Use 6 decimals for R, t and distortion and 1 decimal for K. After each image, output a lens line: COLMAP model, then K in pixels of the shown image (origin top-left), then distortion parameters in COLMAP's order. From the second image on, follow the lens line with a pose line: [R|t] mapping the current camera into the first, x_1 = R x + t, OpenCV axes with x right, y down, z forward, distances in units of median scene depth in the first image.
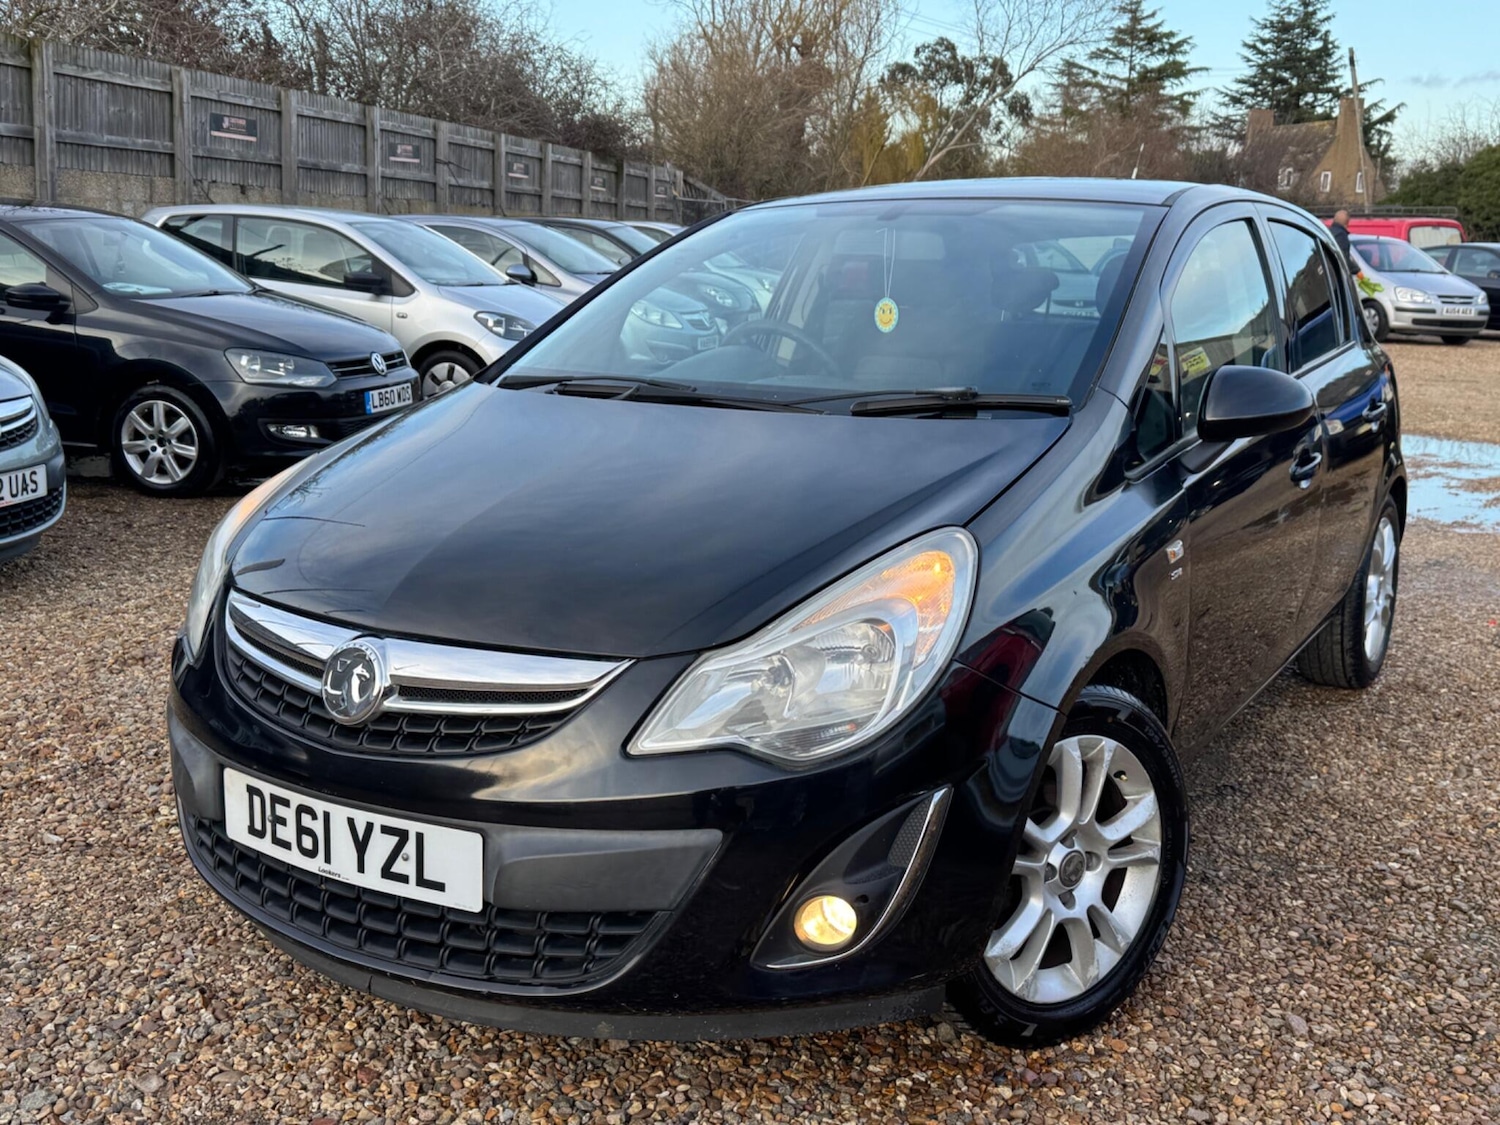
lens RADIAL K [[1484.5, 0, 766.3], [0, 1484.5, 556.3], [0, 0, 1]] dist [0.159759, -0.322453]
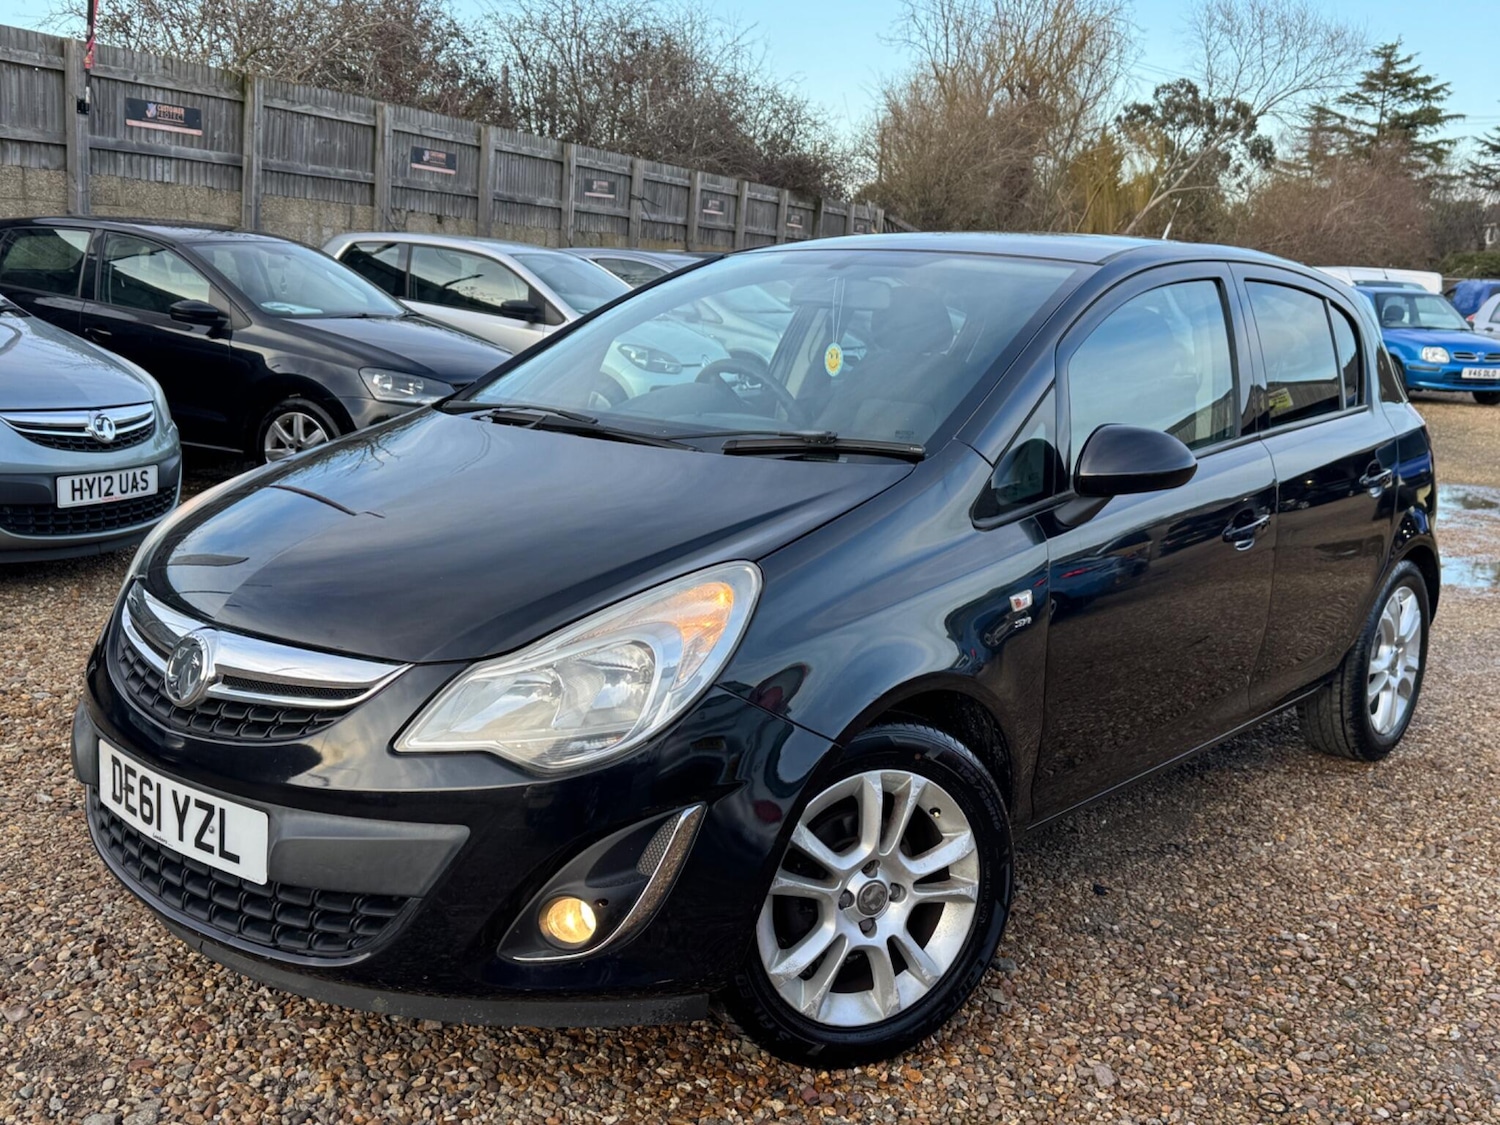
lens RADIAL K [[1484.5, 0, 766.3], [0, 1484.5, 556.3], [0, 0, 1]] dist [0.159759, -0.322453]
pose [[0.987927, 0.057944, -0.143677, 0.230571], [-0.061231, 0.997951, -0.018556, -0.003463], [0.142308, 0.027129, 0.989451, -0.034743]]
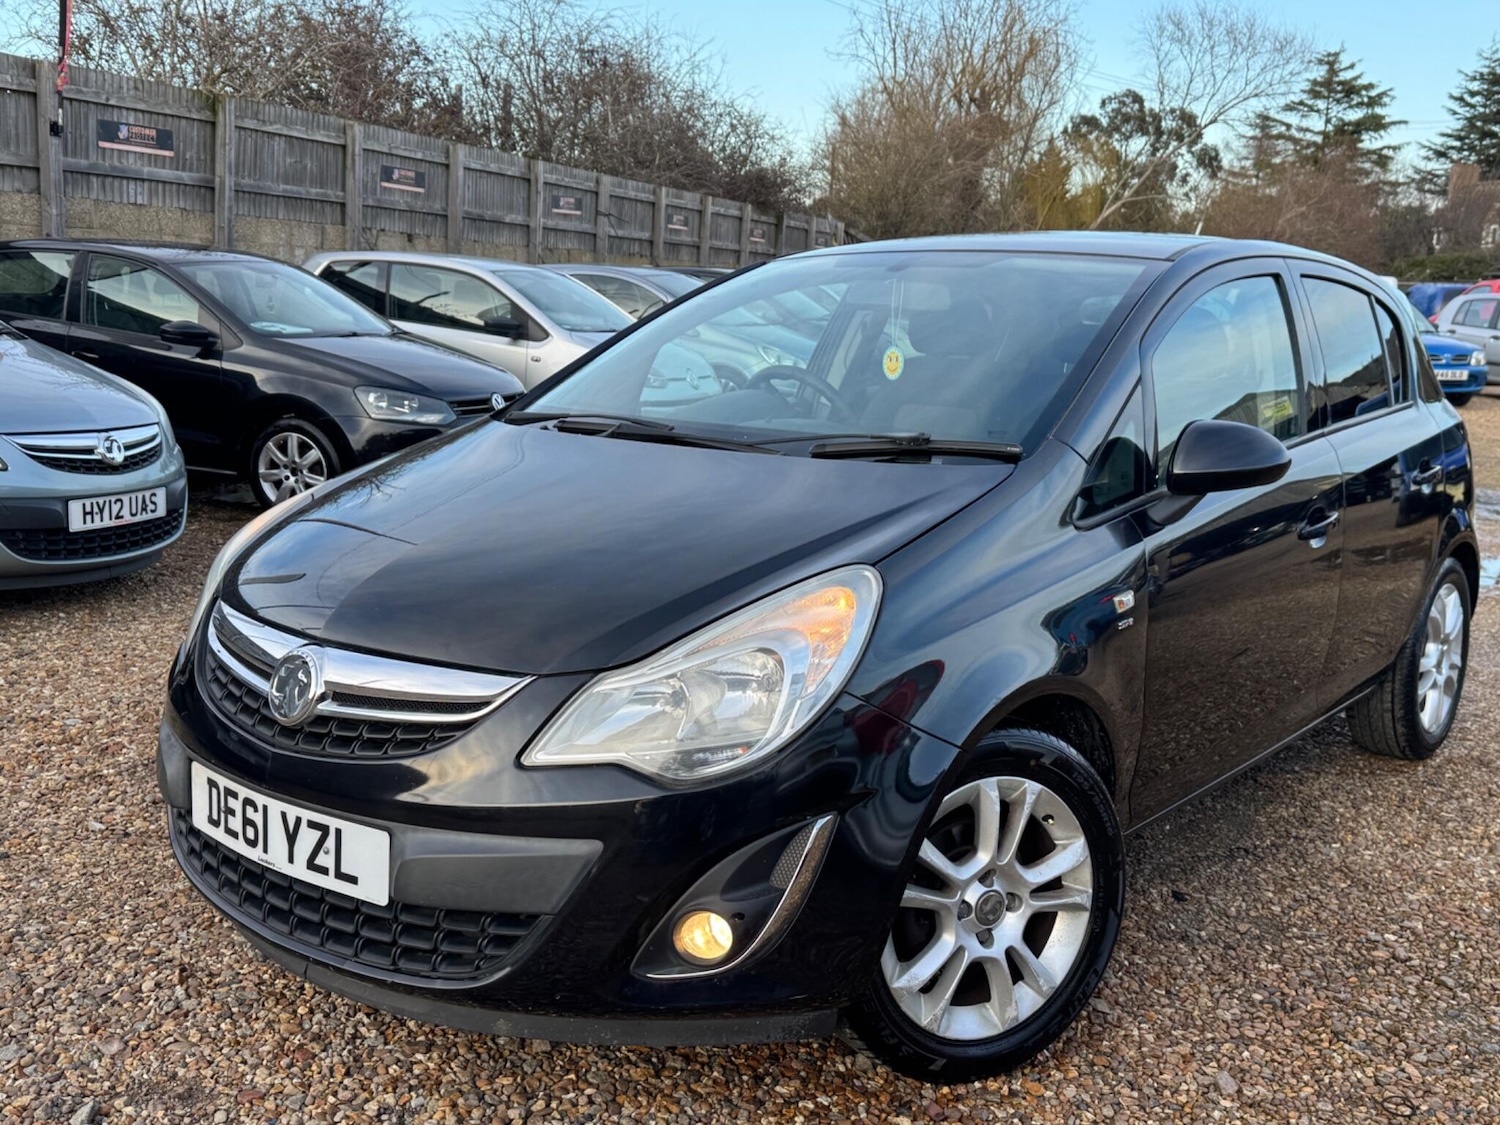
lens RADIAL K [[1482.8, 0, 743.3], [0, 1482.8, 566.2], [0, 0, 1]] dist [0.170639, -0.357713]
pose [[0.991076, 0.038016, -0.127761, 0.137915], [-0.041332, 0.998871, -0.023402, 0.007074], [0.126727, 0.028473, 0.991529, -0.027354]]
